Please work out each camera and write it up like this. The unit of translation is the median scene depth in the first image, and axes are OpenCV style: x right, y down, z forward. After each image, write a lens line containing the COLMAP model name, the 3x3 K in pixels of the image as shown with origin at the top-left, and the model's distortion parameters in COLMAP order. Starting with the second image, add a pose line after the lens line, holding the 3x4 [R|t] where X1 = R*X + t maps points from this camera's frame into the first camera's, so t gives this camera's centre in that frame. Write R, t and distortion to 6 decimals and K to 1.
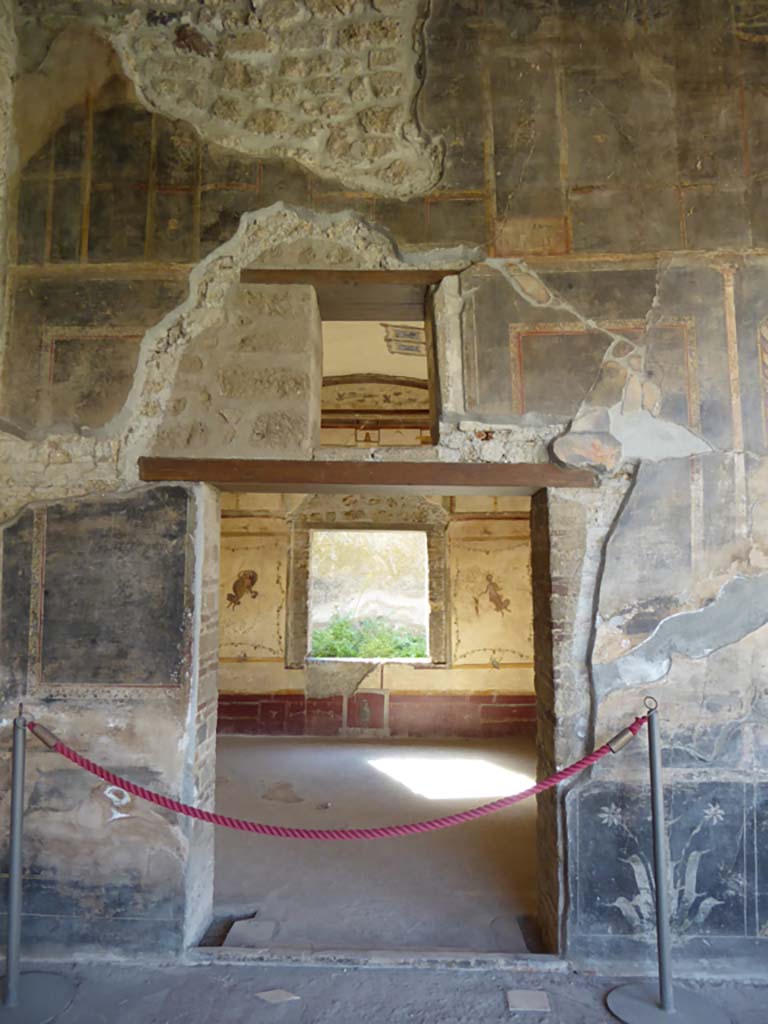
lens RADIAL K [[725.9, 0, 396.1], [0, 725.9, 521.1], [0, 0, 1]] dist [-0.029429, 0.004135]
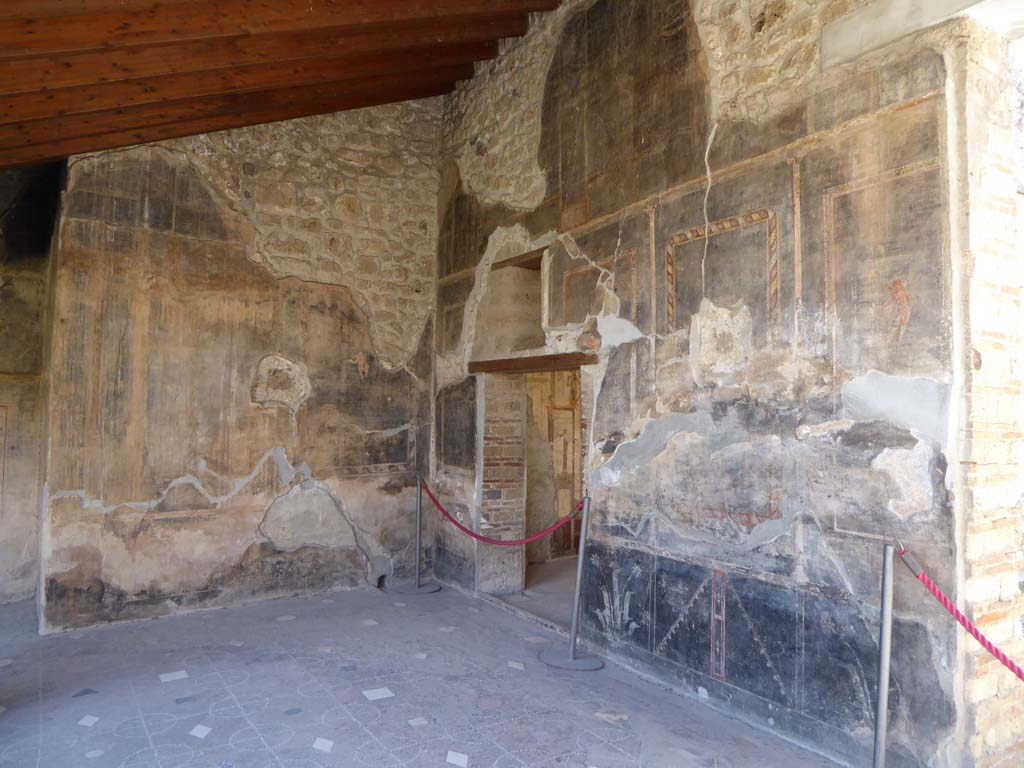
lens RADIAL K [[725.9, 0, 538.3], [0, 725.9, 394.6], [0, 0, 1]] dist [-0.029429, 0.004135]
pose [[0.566713, -0.025645, -0.823516, 1.488899], [0.058738, 0.998230, 0.009335, -0.001258], [0.821819, -0.053662, 0.567216, -0.045590]]
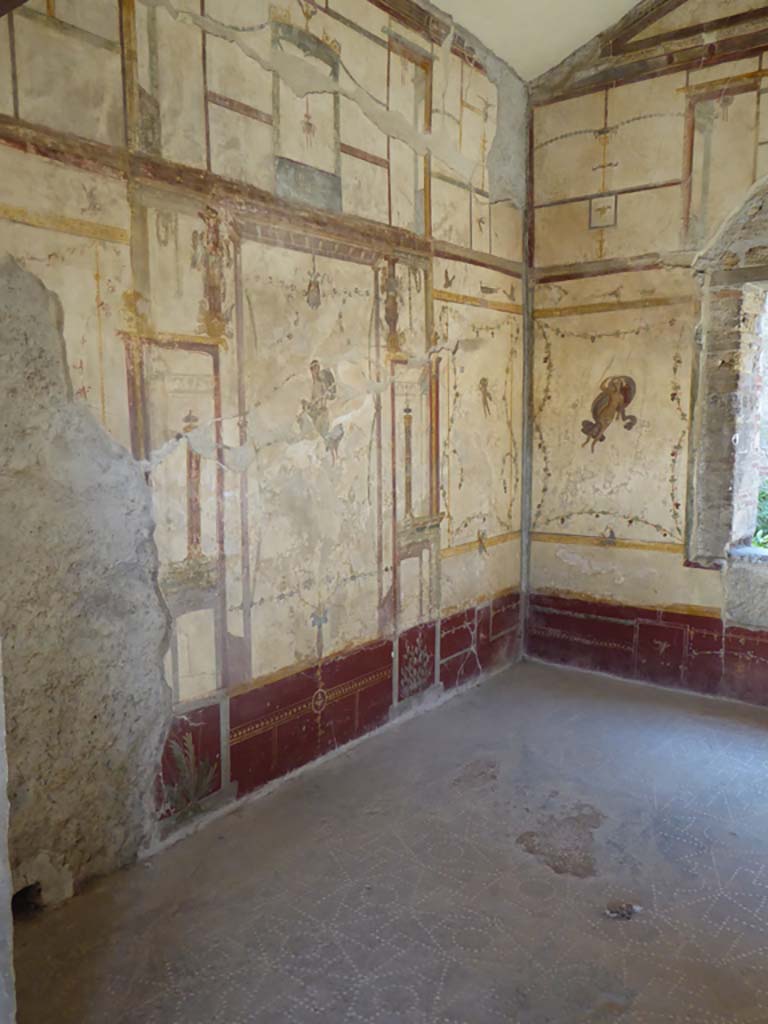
lens RADIAL K [[869.0, 0, 394.7], [0, 869.0, 517.5], [0, 0, 1]] dist [0.024772, -0.027654]
pose [[0.773582, 0.069440, -0.629880, 0.171488], [0.057179, 0.982275, 0.178514, 0.105902], [0.631111, -0.174111, 0.755900, 0.910001]]
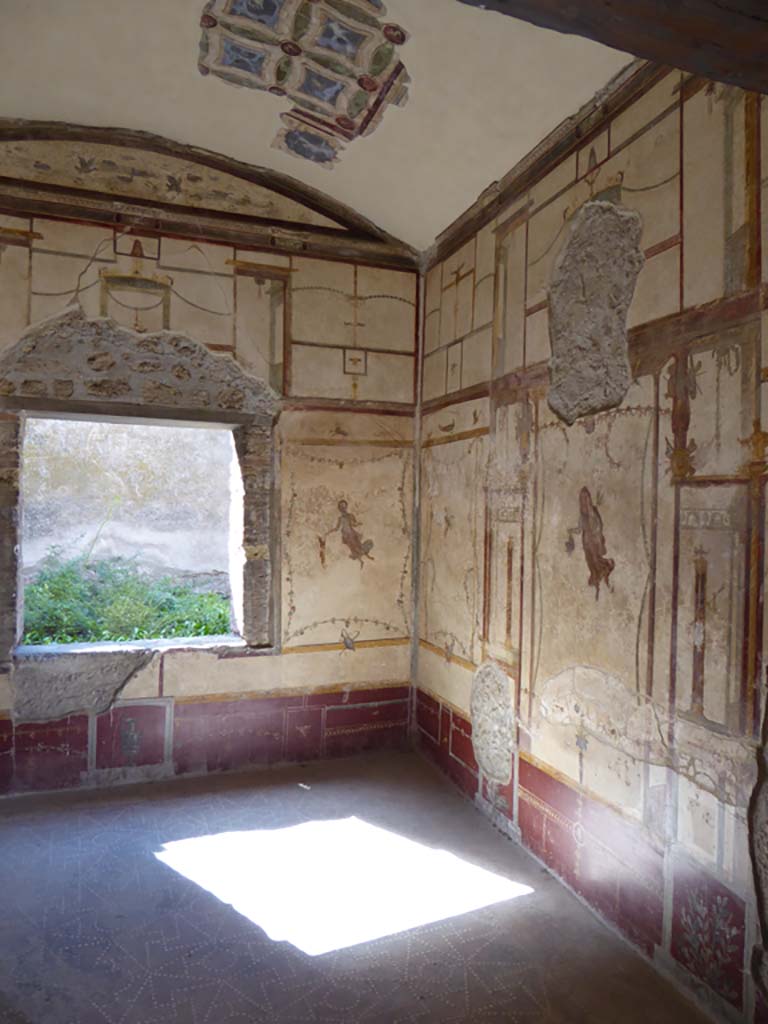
lens RADIAL K [[725.9, 0, 394.0], [0, 725.9, 513.2], [0, 0, 1]] dist [-0.029429, 0.004135]
pose [[0.924638, 0.006648, 0.380790, -0.152413], [-0.040706, 0.995845, 0.081457, 0.073193], [-0.378667, -0.090818, 0.921067, 0.935067]]
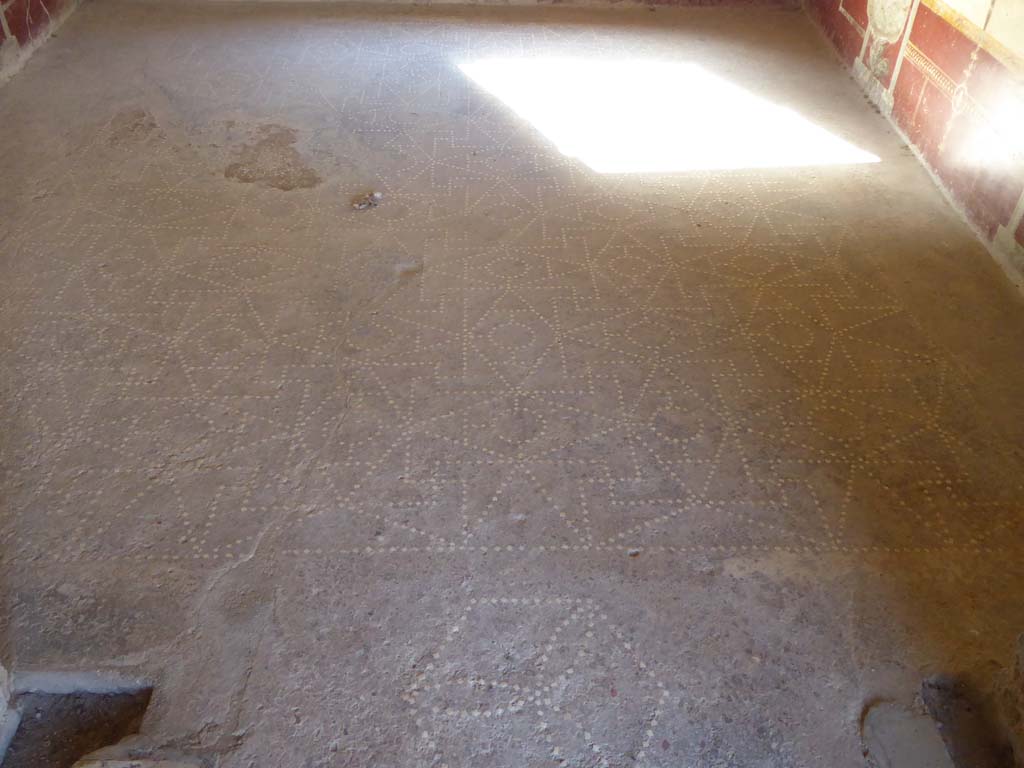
lens RADIAL K [[869.0, 0, 526.6], [0, 869.0, 387.6], [0, 0, 1]] dist [0.024772, -0.027654]
pose [[0.998999, -0.011105, 0.043341, -0.041693], [-0.021696, 0.726954, 0.686343, 0.176666], [-0.039129, -0.686596, 0.725985, 0.854519]]
